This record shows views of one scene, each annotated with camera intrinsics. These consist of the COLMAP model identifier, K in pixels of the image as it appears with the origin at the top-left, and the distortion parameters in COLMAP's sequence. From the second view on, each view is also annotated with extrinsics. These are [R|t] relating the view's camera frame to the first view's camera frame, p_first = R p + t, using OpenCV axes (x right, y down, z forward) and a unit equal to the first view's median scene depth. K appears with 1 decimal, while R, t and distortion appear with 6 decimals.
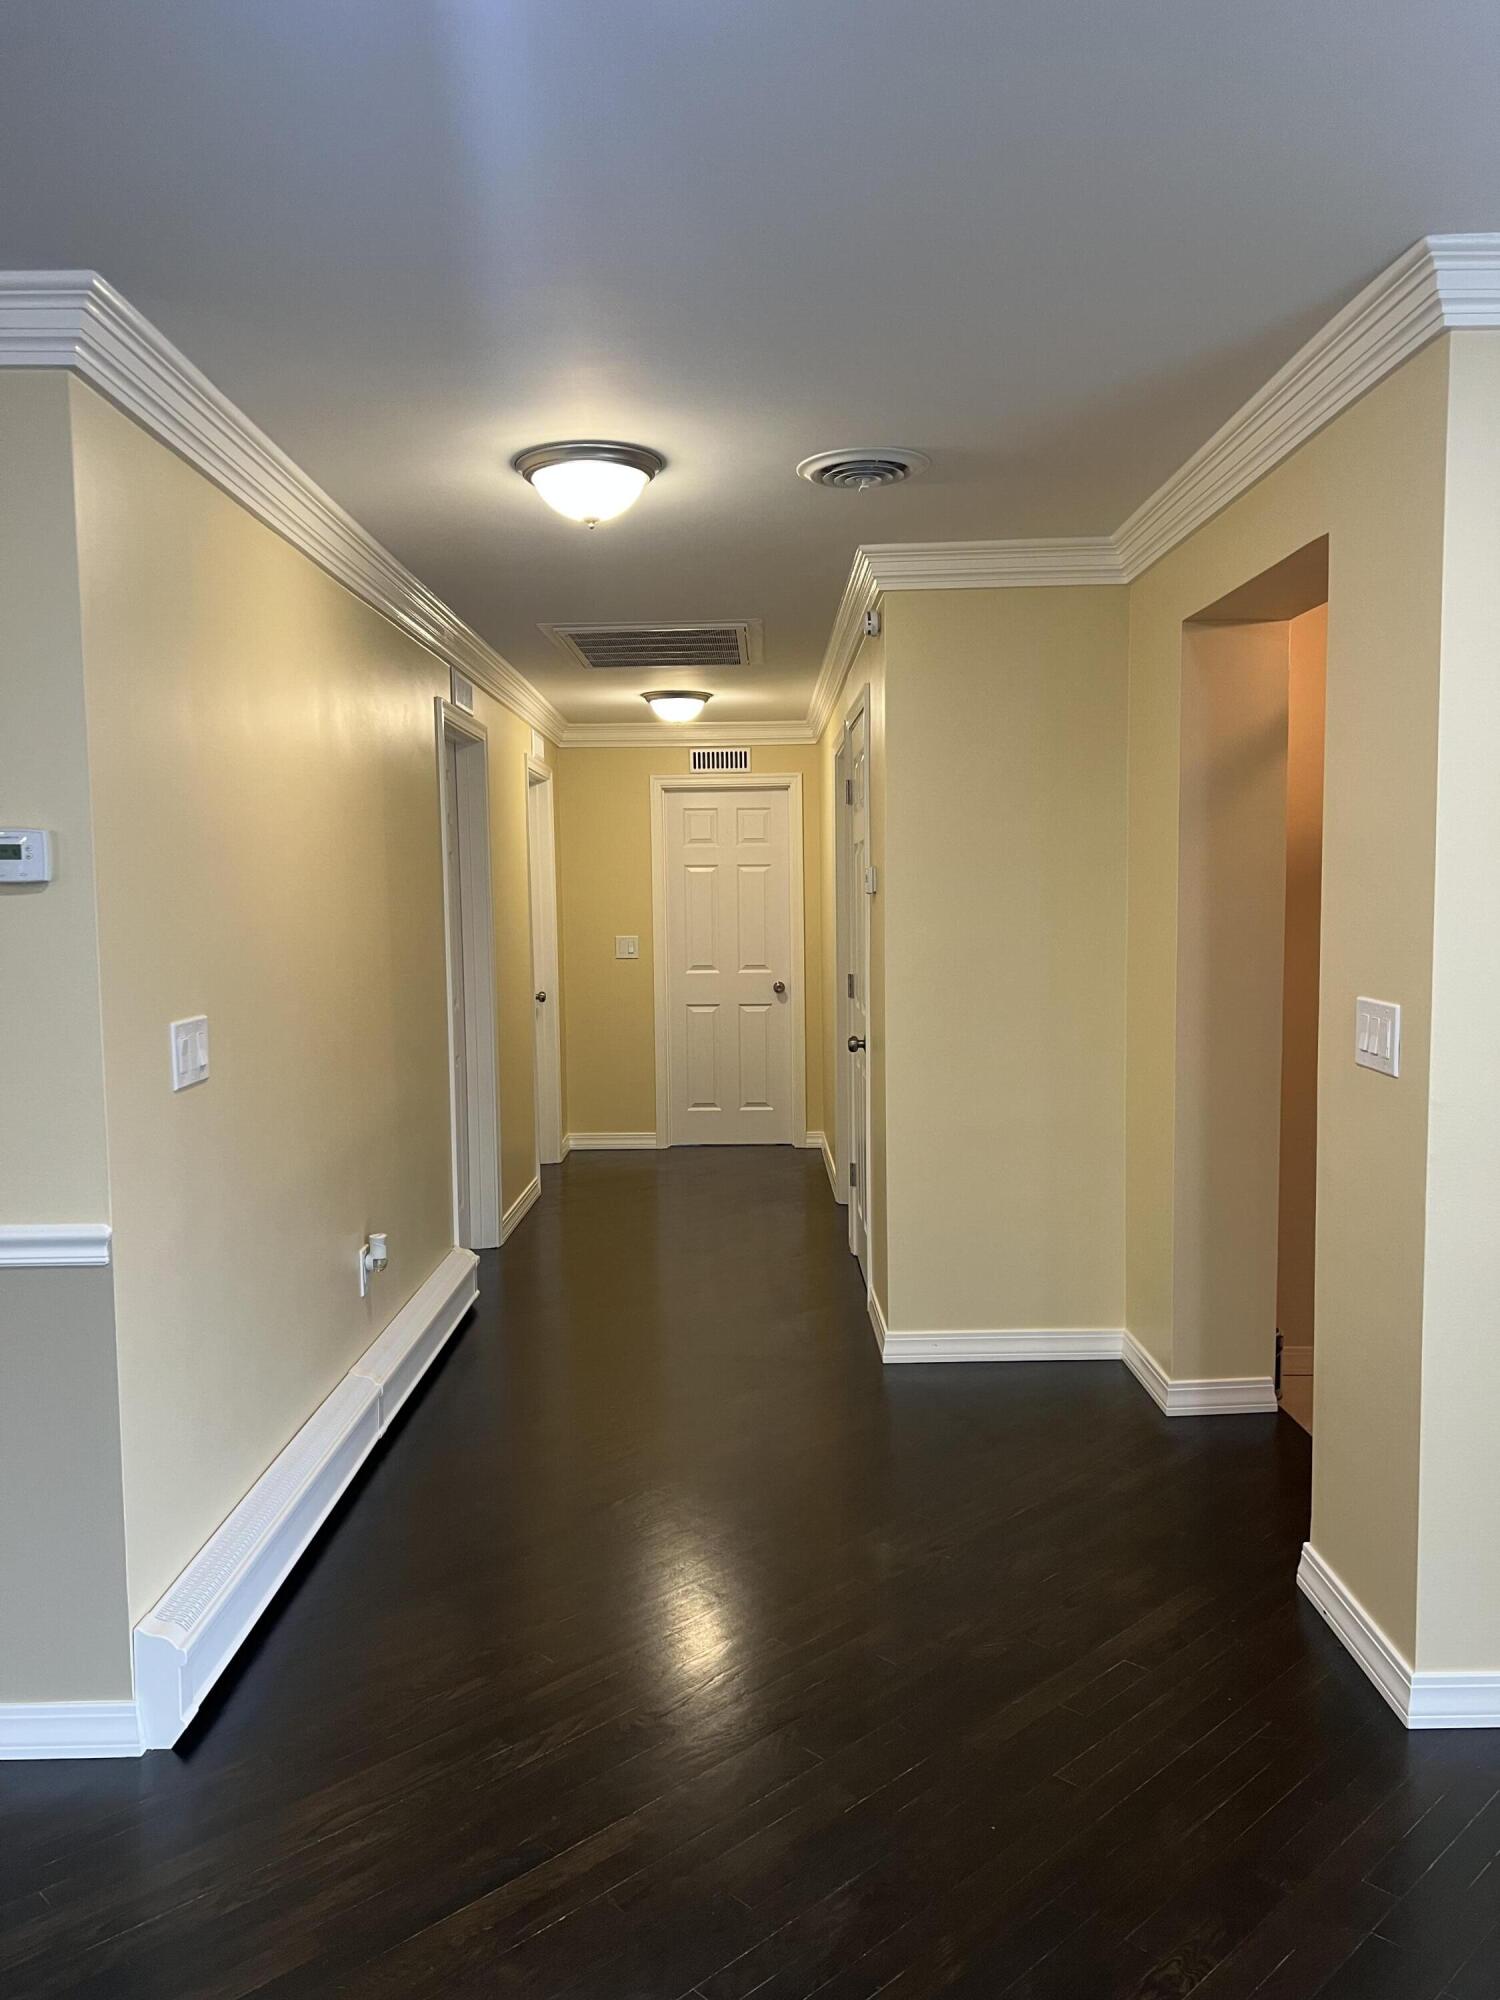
lens RADIAL K [[1460.6, 0, 725.1], [0, 1460.6, 1026.1], [0, 0, 1]] dist [0.004923, 0.002916]
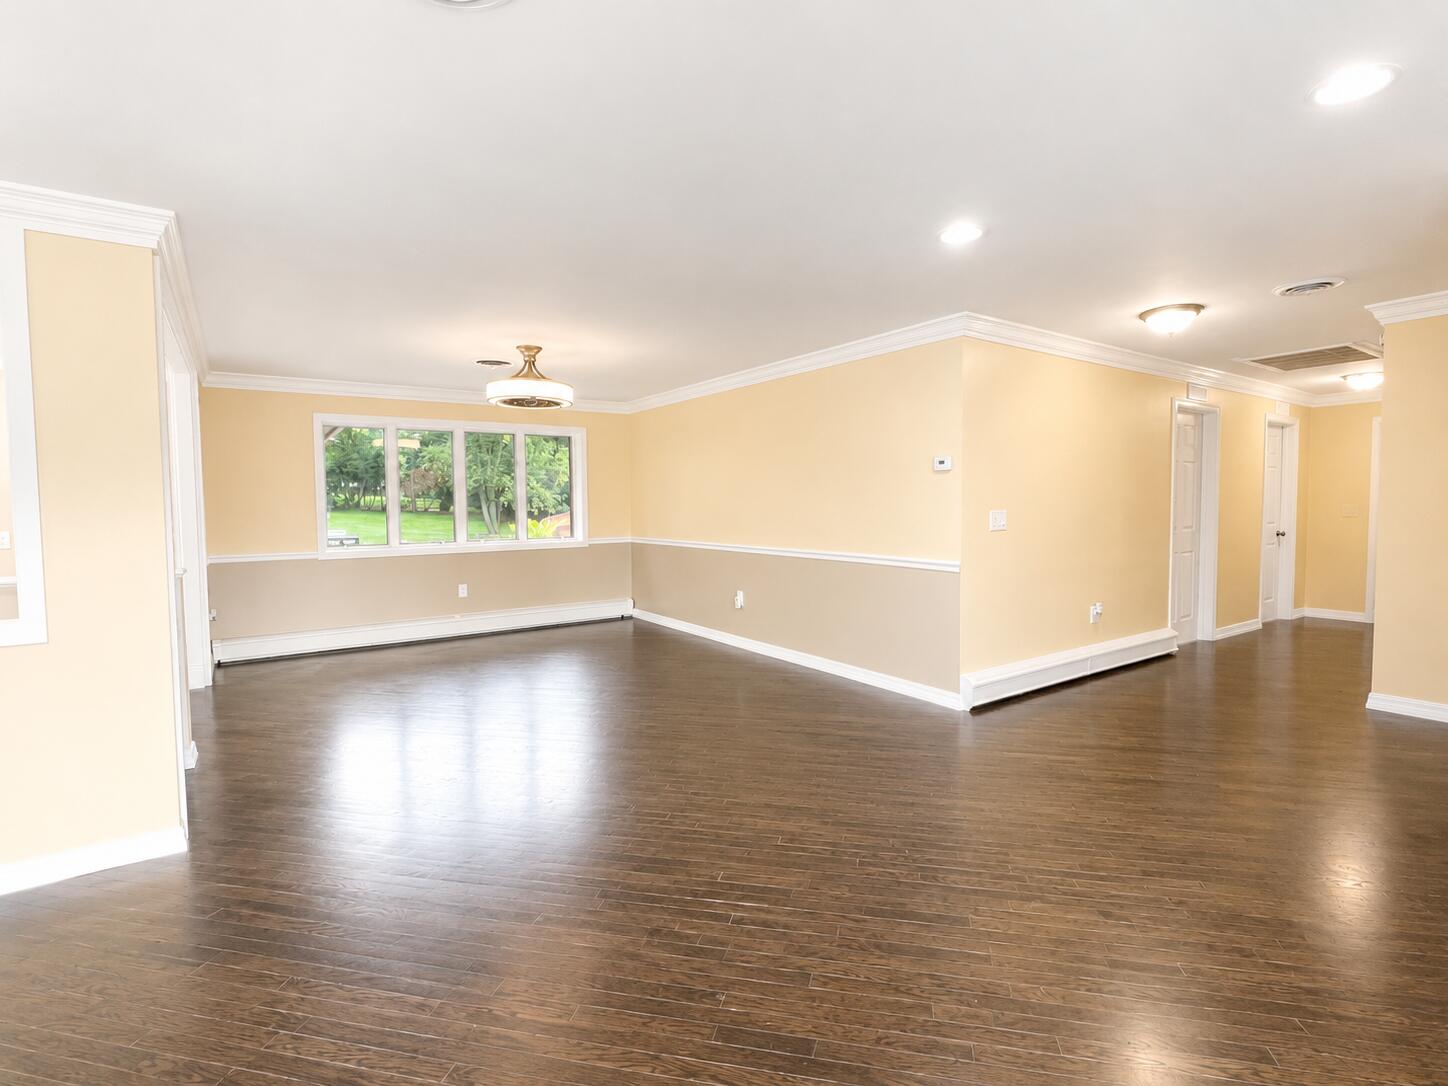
lens RADIAL K [[711.7, 0, 724.0], [0, 711.7, 543.0], [0, 0, 1]] dist [0.010062, -0.000200]
pose [[0.569510, 0.059239, -0.819847, 0.515233], [-0.078056, 0.996790, 0.017802, 0.073420], [0.818270, 0.053856, 0.572306, -0.381485]]
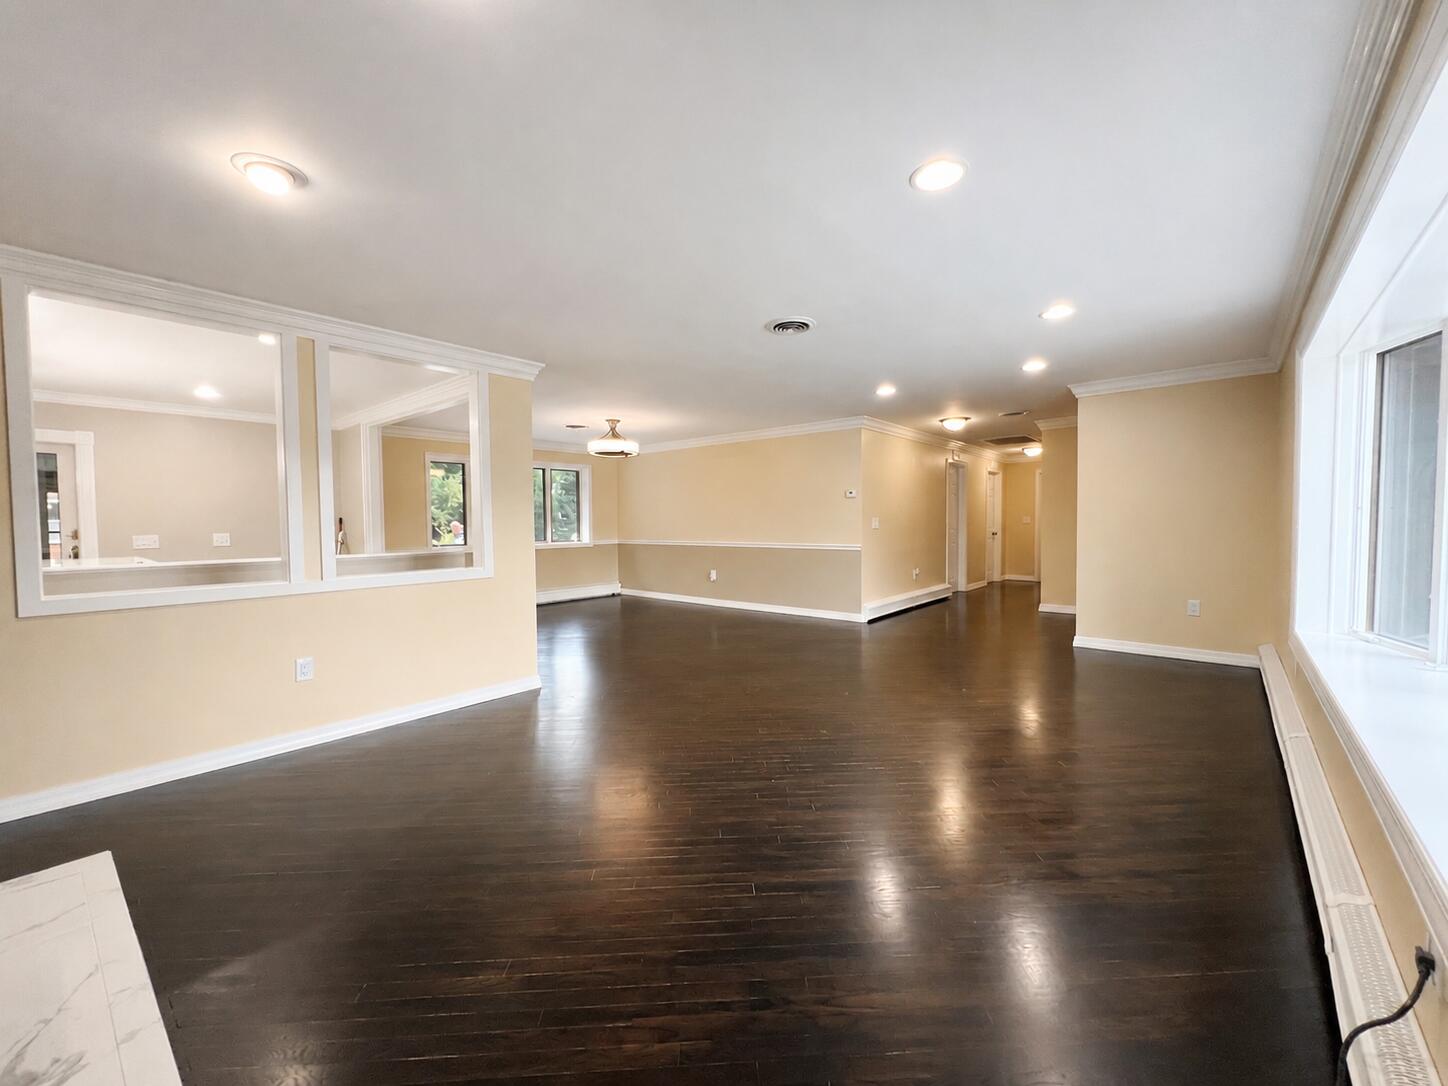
lens RADIAL K [[595.6, 0, 724.0], [0, 595.6, 543.0], [0, 0, 1]] dist [0.020683, 0.000016]
pose [[0.763875, 0.032833, -0.644529, 0.669021], [-0.062075, 0.997812, -0.022739, 0.168925], [0.642372, 0.057379, 0.764242, -1.170985]]
